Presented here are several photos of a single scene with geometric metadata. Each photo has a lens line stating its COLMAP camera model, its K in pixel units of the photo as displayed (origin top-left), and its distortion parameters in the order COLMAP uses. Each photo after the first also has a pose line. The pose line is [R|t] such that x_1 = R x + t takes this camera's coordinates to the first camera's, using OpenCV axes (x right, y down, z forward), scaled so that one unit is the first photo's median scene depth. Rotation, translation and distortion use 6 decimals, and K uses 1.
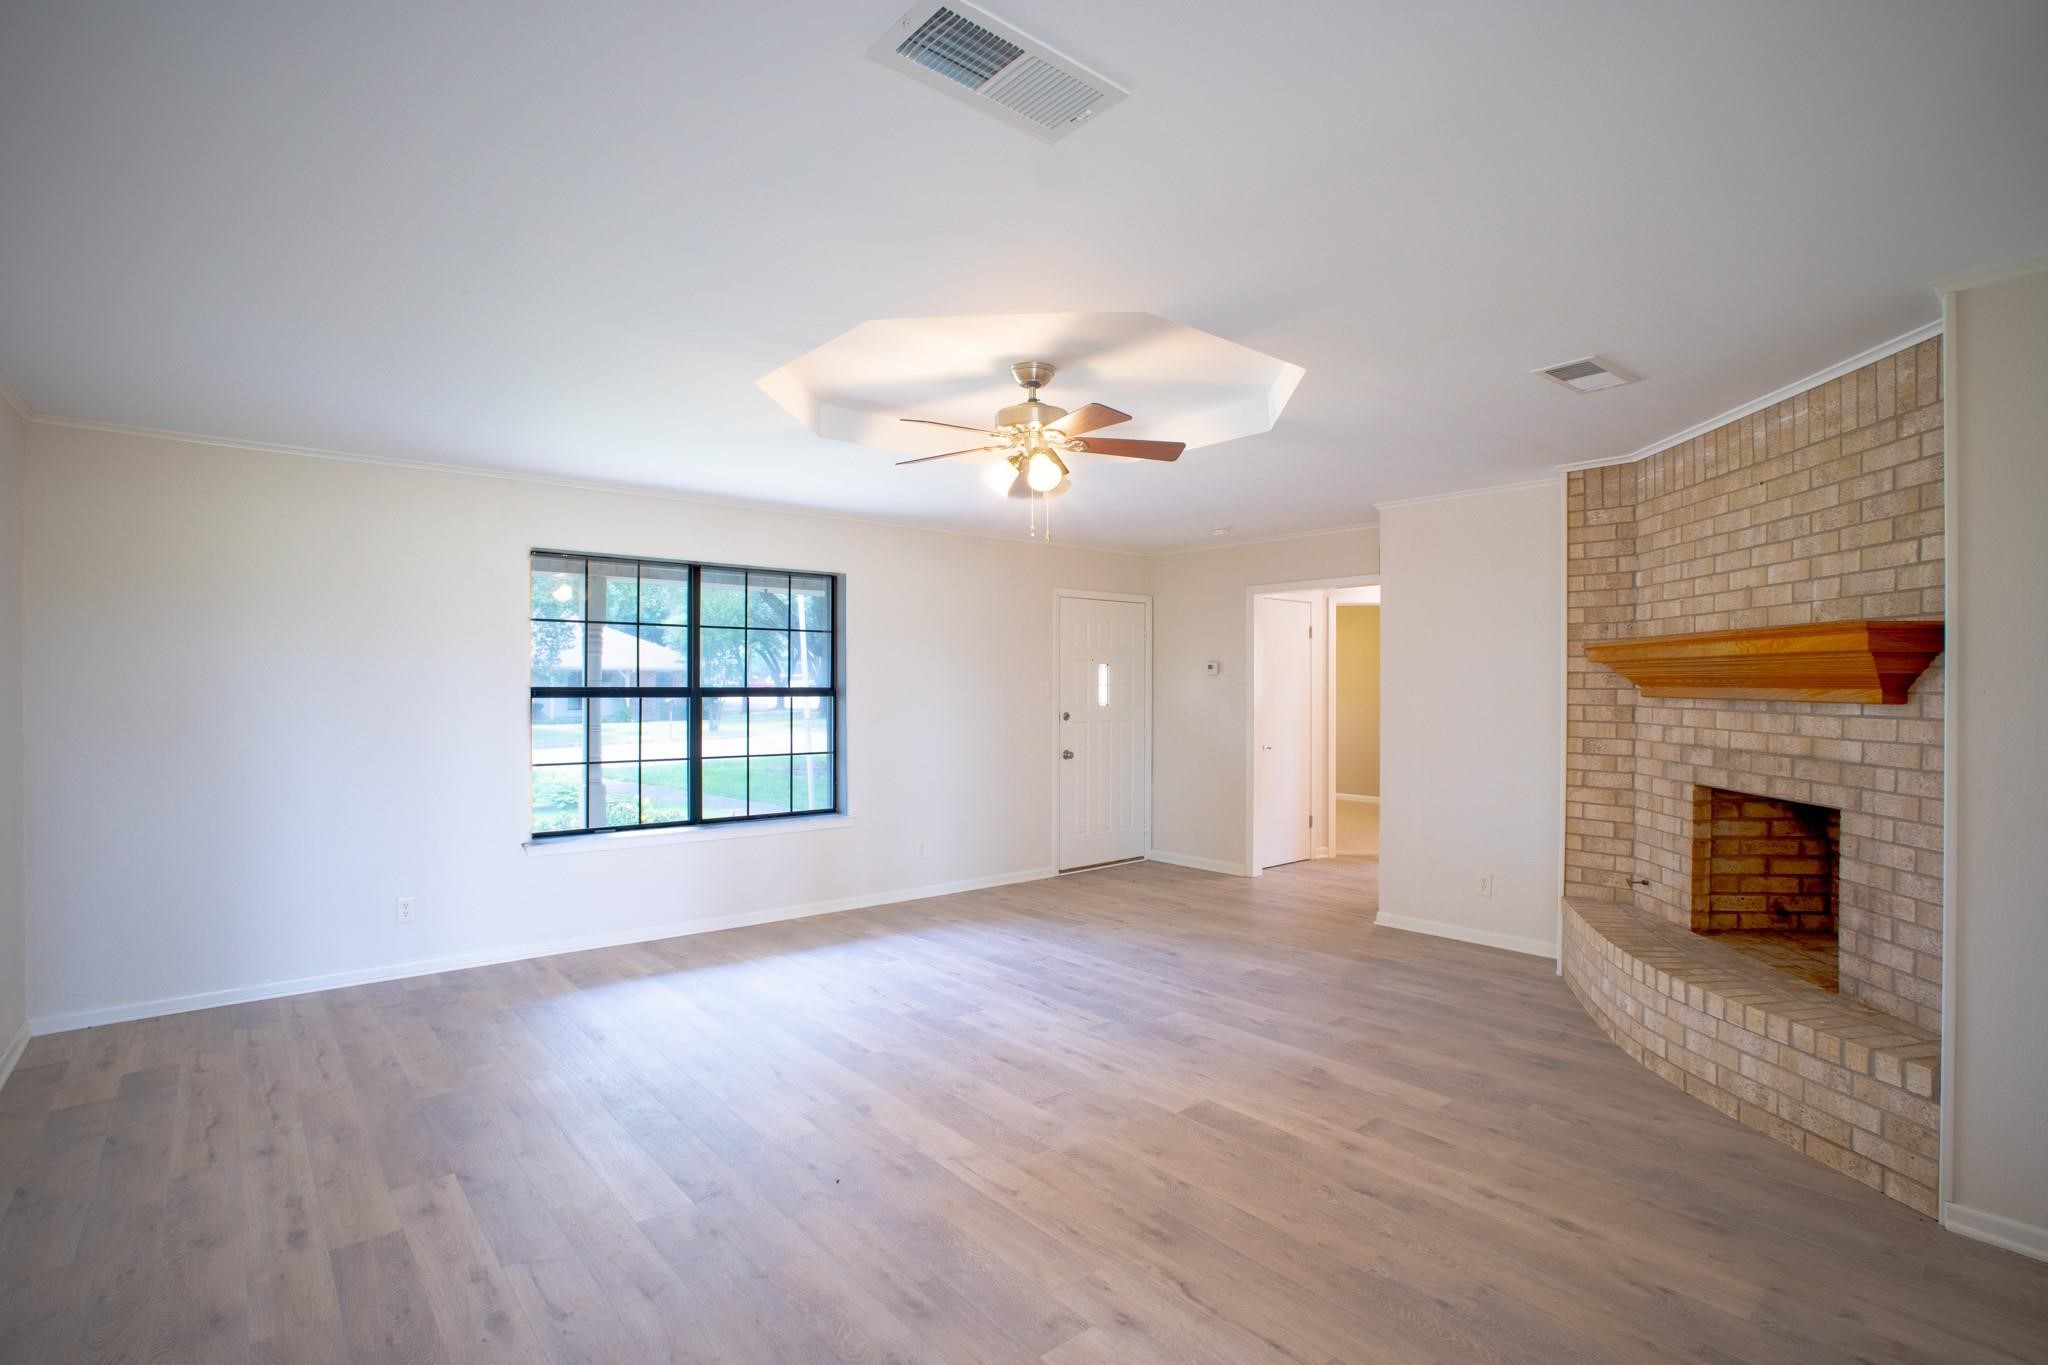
lens RADIAL K [[986.2, 0, 1032.9], [0, 986.2, 678.4], [0, 0, 1]] dist [-0.072043, 0.026552]
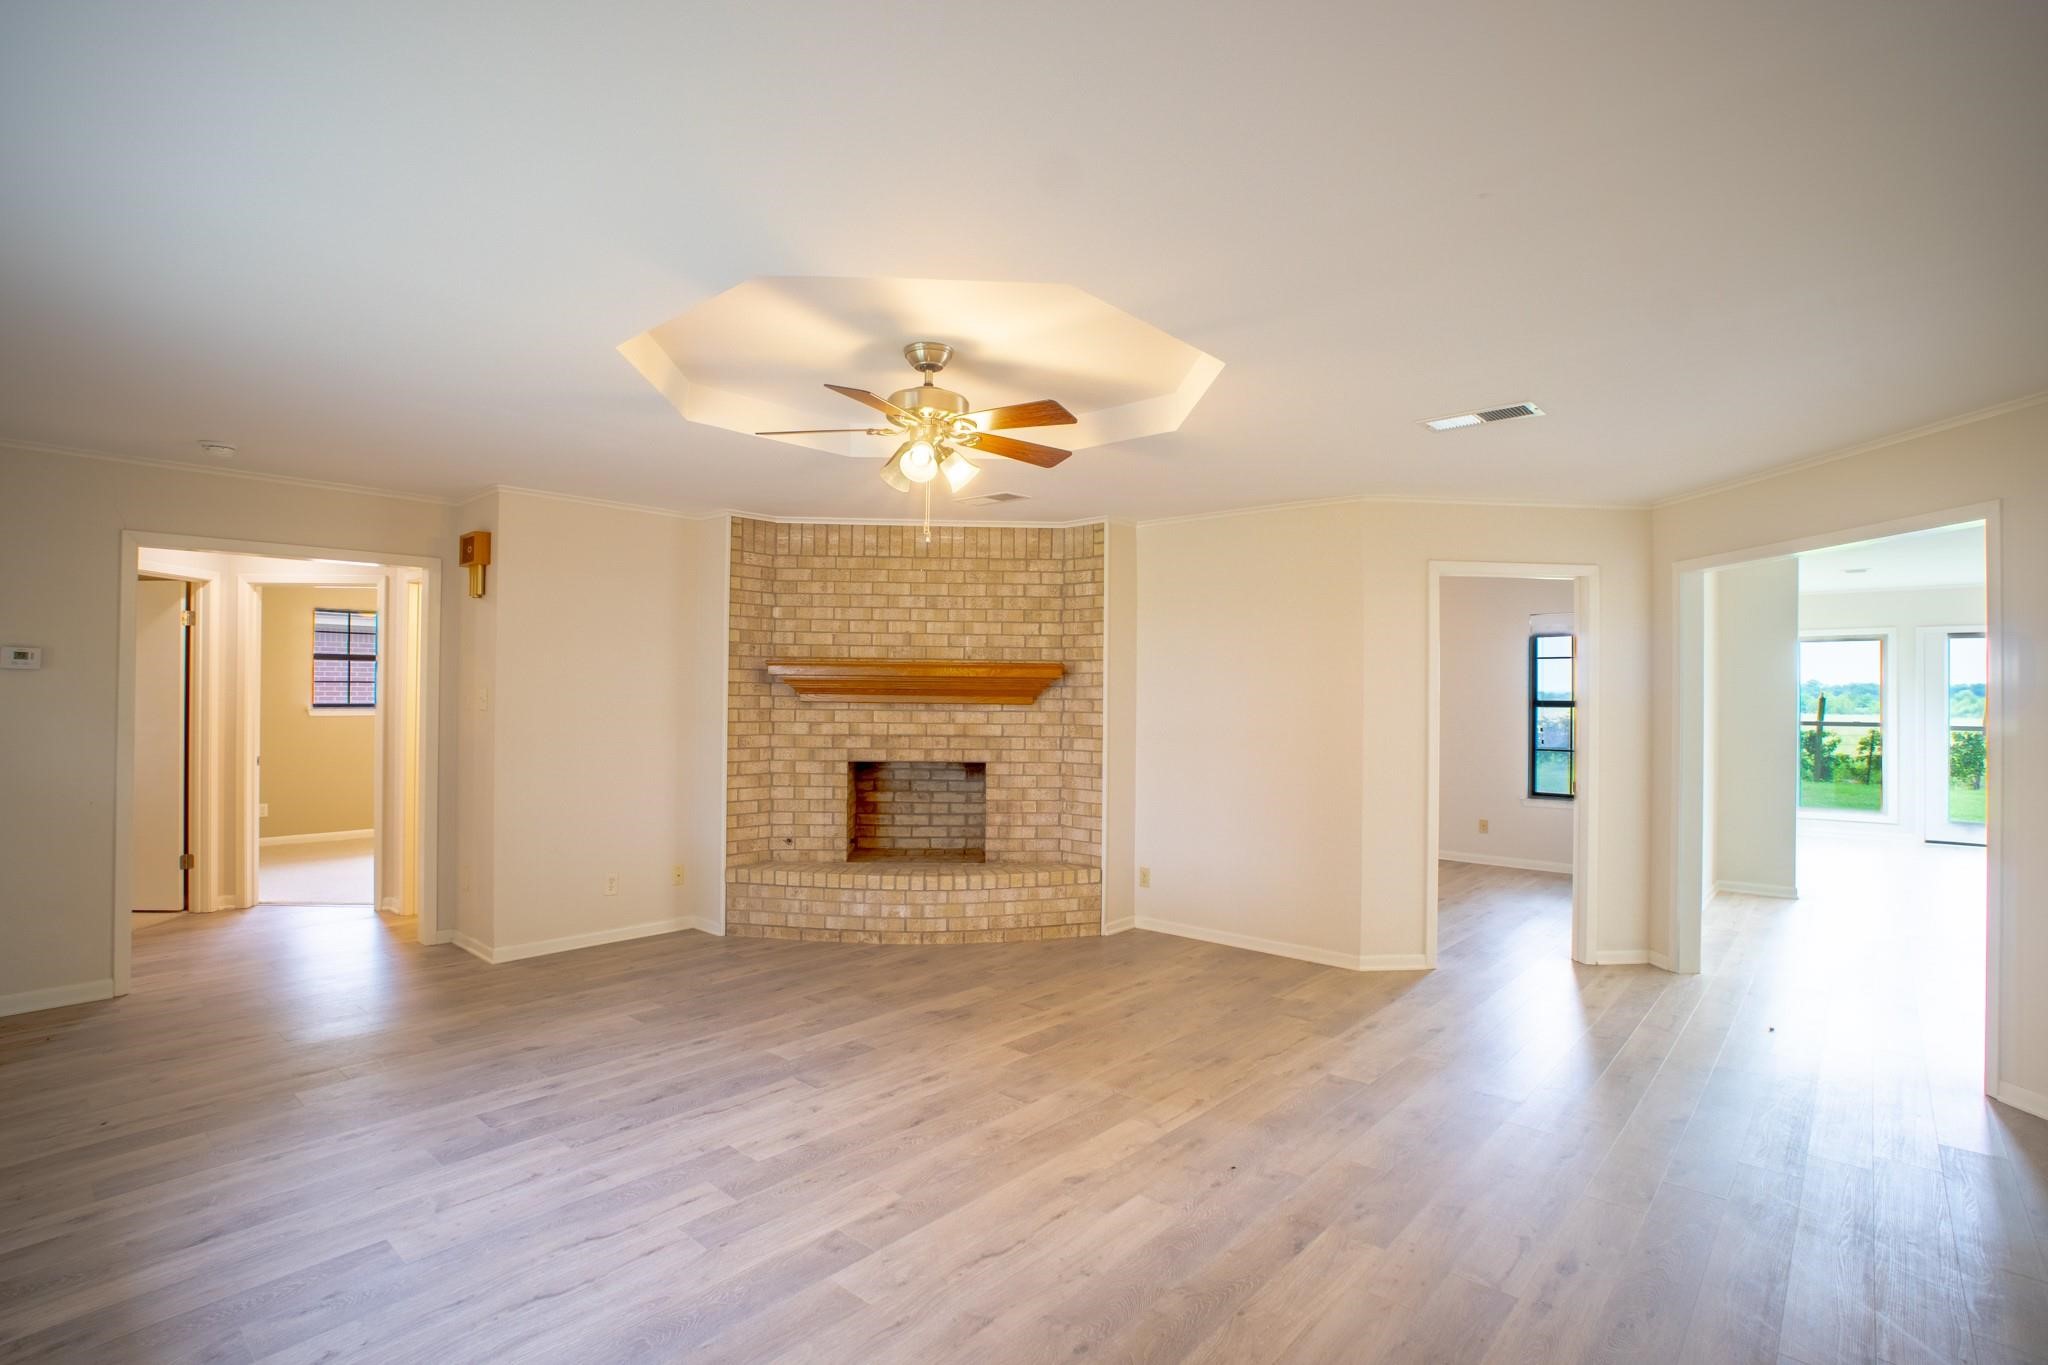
lens RADIAL K [[986.2, 0, 1032.9], [0, 986.2, 678.4], [0, 0, 1]] dist [-0.072043, 0.026552]
pose [[-0.138723, 0.013136, 0.990244, -0.920639], [-0.014559, 0.999777, -0.015302, 0.003328], [-0.990224, -0.016540, -0.138501, 1.030901]]
